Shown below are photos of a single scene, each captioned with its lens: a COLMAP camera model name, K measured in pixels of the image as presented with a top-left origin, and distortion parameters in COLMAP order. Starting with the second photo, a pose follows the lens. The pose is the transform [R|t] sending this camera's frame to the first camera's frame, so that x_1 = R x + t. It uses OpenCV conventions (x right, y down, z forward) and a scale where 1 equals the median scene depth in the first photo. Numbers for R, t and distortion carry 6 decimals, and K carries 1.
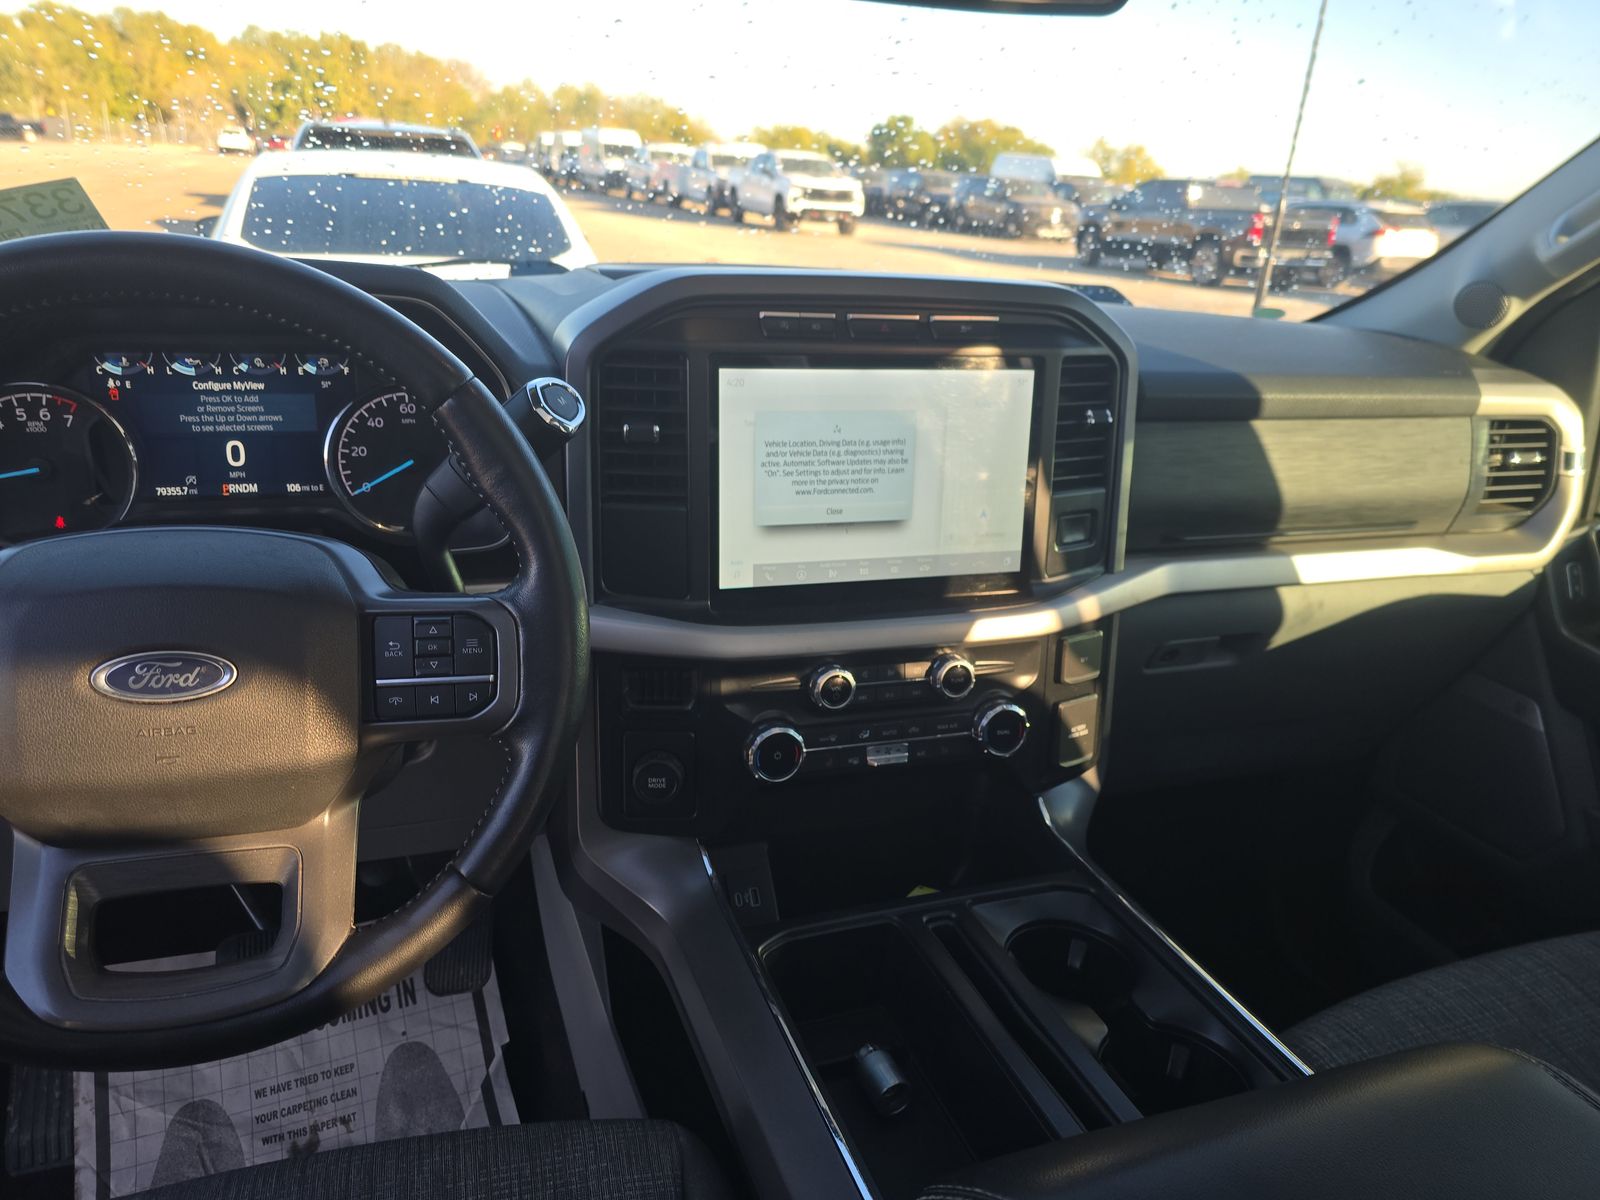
lens RADIAL K [[1061.9, 0, 800.0], [0, 1061.9, 600.0], [0, 0, 1]] dist [0.013943, -0.029099]
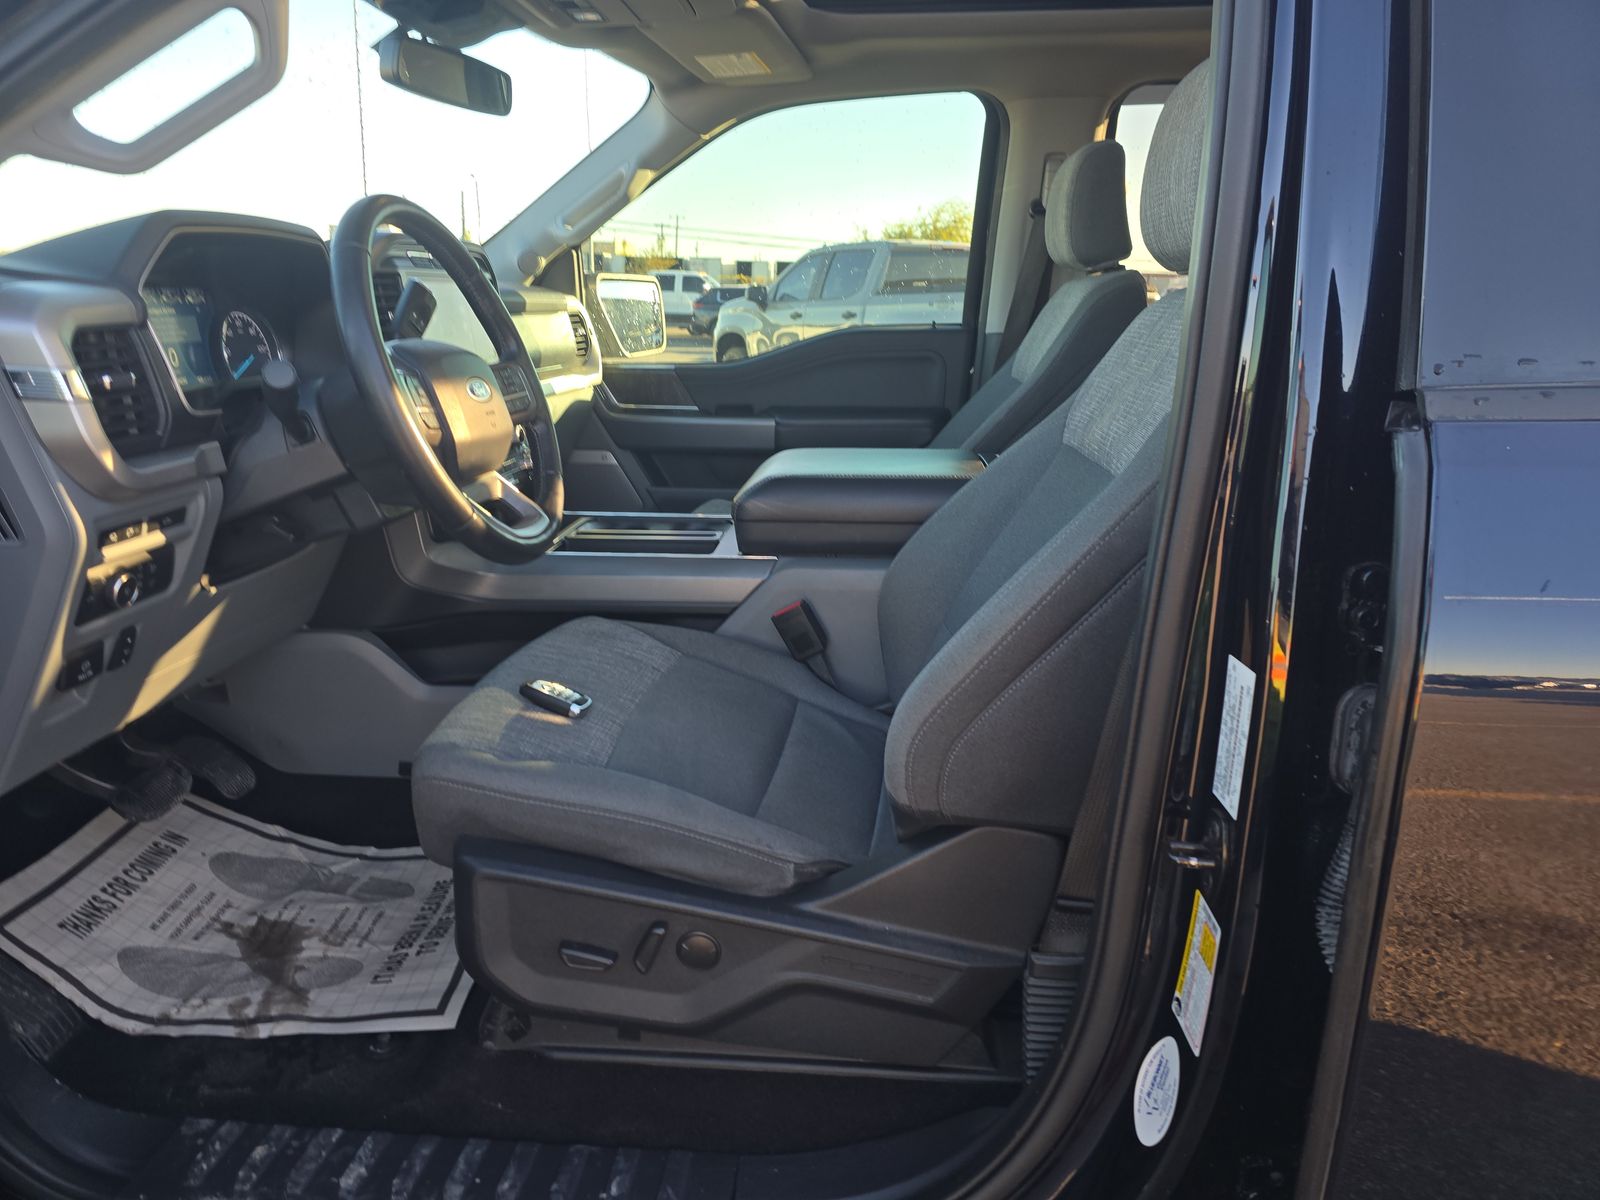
lens RADIAL K [[1061.9, 0, 800.0], [0, 1061.9, 600.0], [0, 0, 1]] dist [0.013943, -0.029099]
pose [[0.418977, -0.303290, 0.855847, -1.138250], [0.335784, 0.927499, 0.164300, 0.169871], [-0.843628, 0.218542, 0.490441, -0.297909]]
